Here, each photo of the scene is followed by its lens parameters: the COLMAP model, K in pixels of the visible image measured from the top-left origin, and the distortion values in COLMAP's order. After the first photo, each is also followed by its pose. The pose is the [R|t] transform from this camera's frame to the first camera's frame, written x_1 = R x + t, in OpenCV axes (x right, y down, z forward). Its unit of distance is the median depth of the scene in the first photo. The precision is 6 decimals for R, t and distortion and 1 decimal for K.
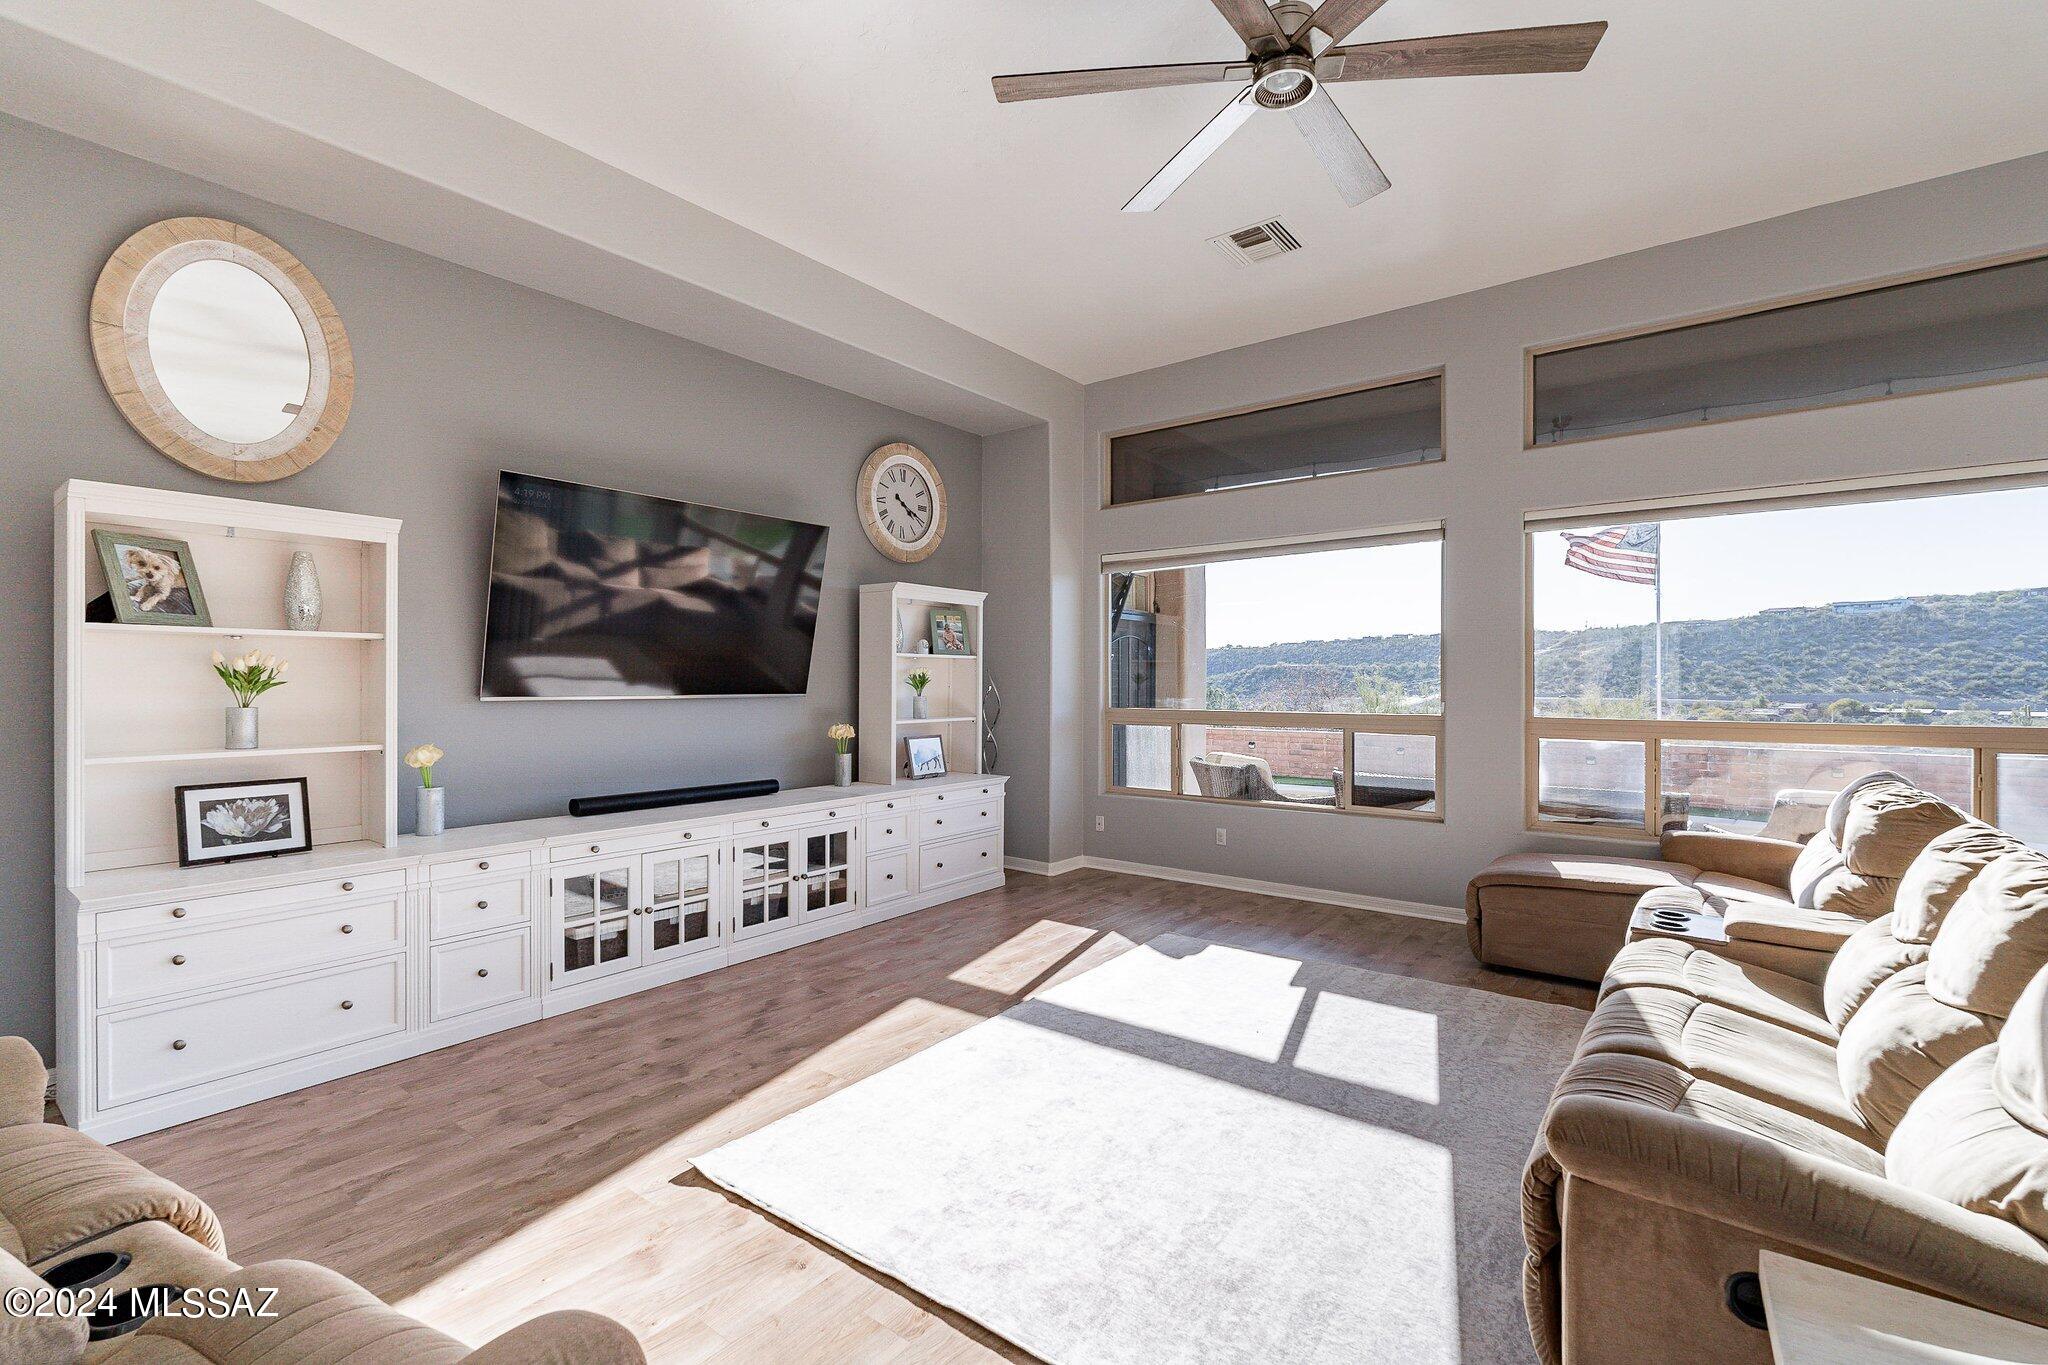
lens RADIAL K [[909.5, 0, 1030.0], [0, 909.5, 688.1], [0, 0, 1]] dist [-0.001370, -0.000110]
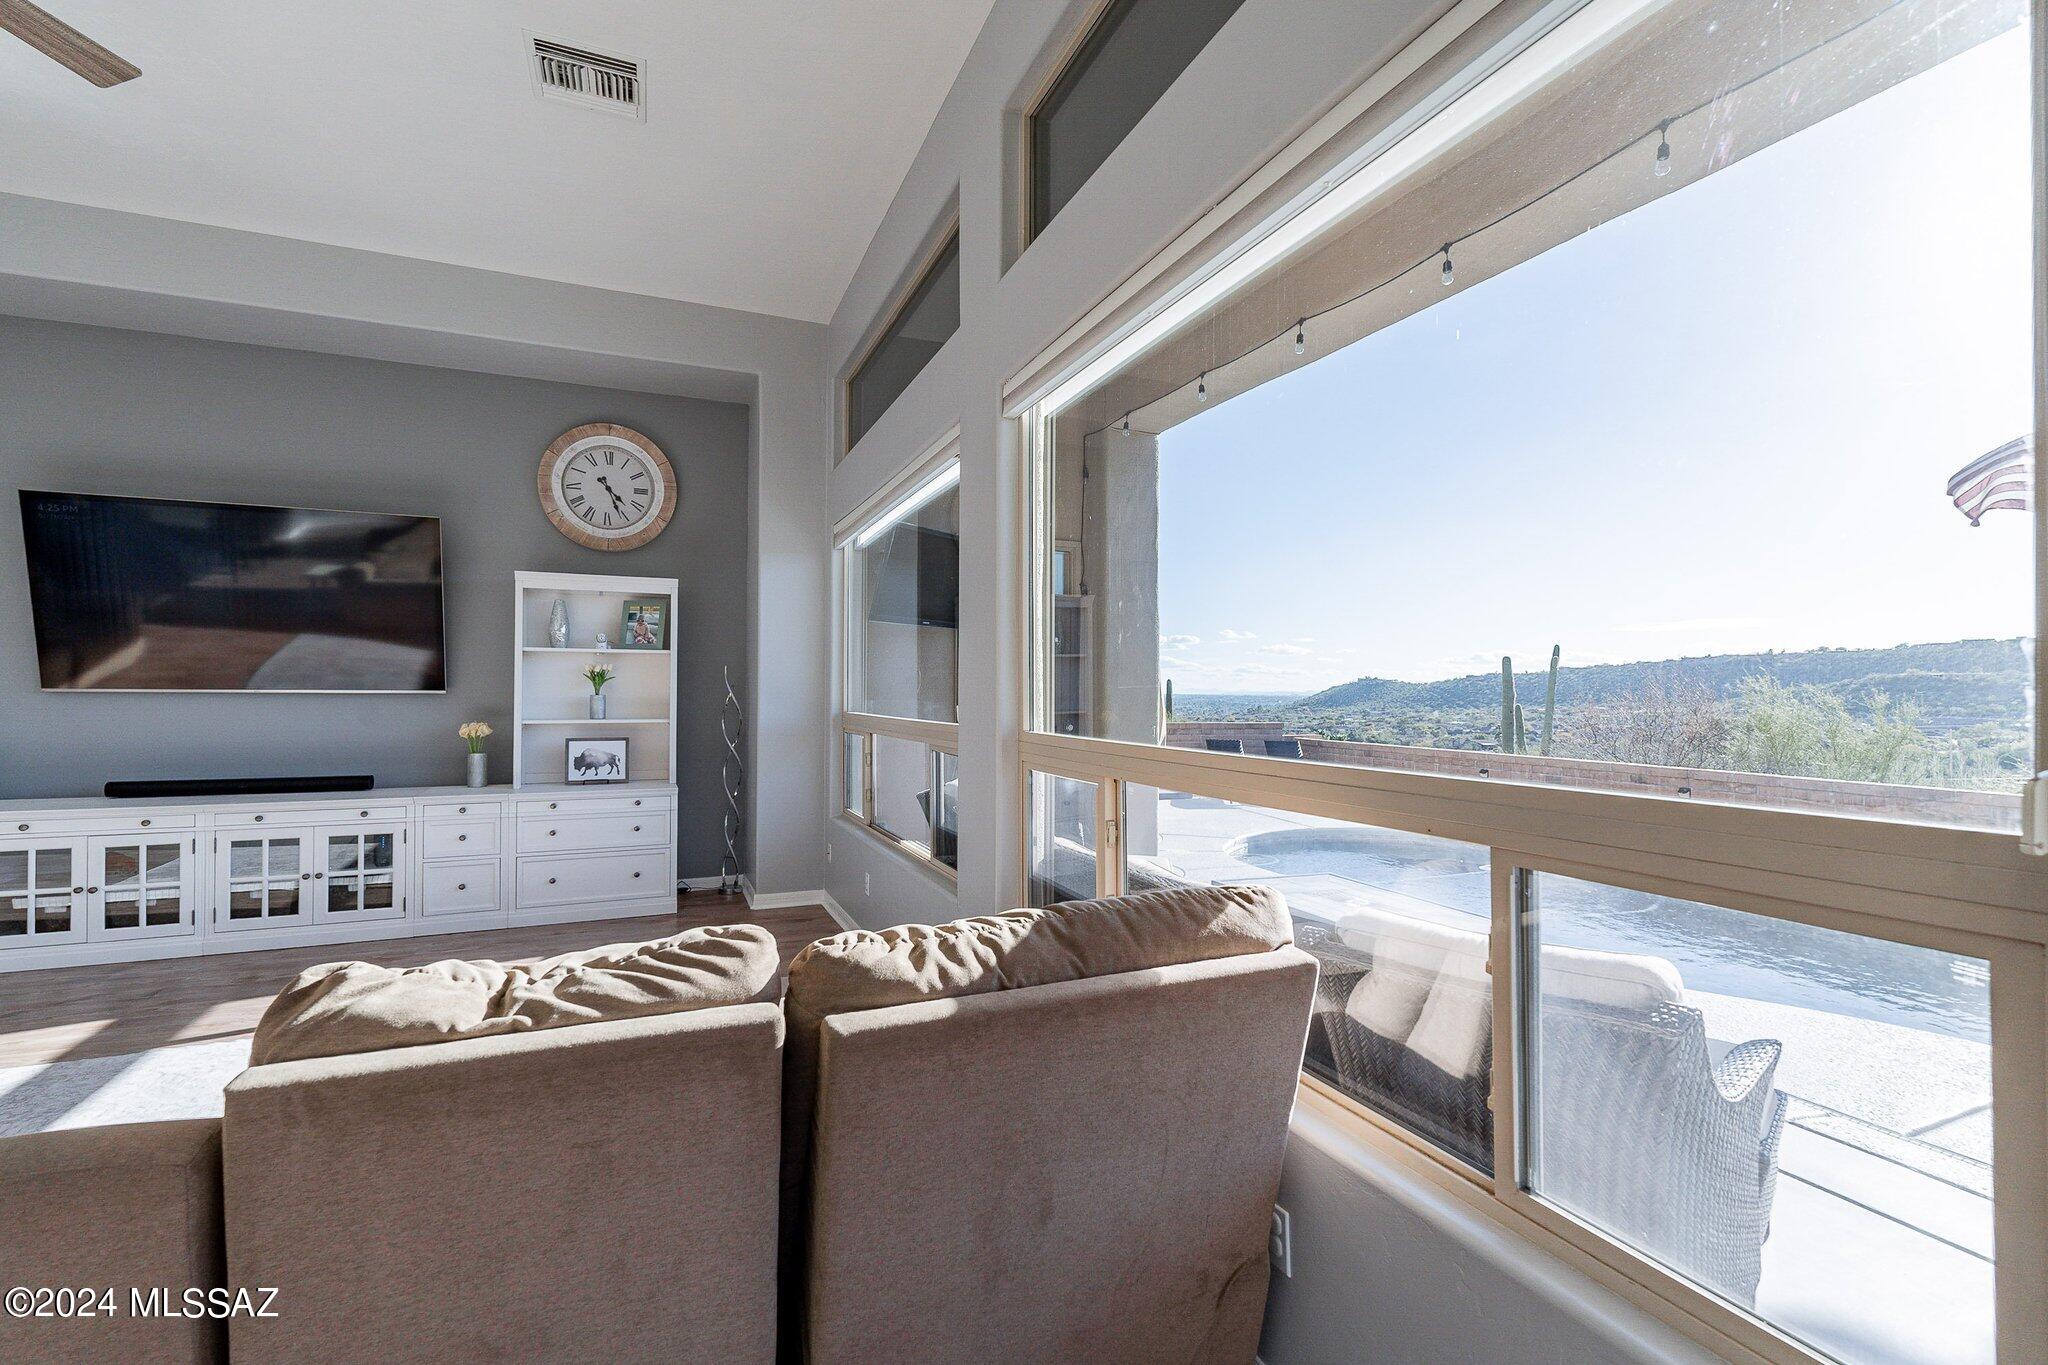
lens RADIAL K [[909.5, 0, 1030.0], [0, 909.5, 688.1], [0, 0, 1]] dist [-0.001370, -0.000110]
pose [[0.873644, 0.006709, -0.486519, 0.710301], [-0.009156, 0.999955, -0.002653, 0.000717], [0.486479, 0.006772, 0.873666, 0.408367]]
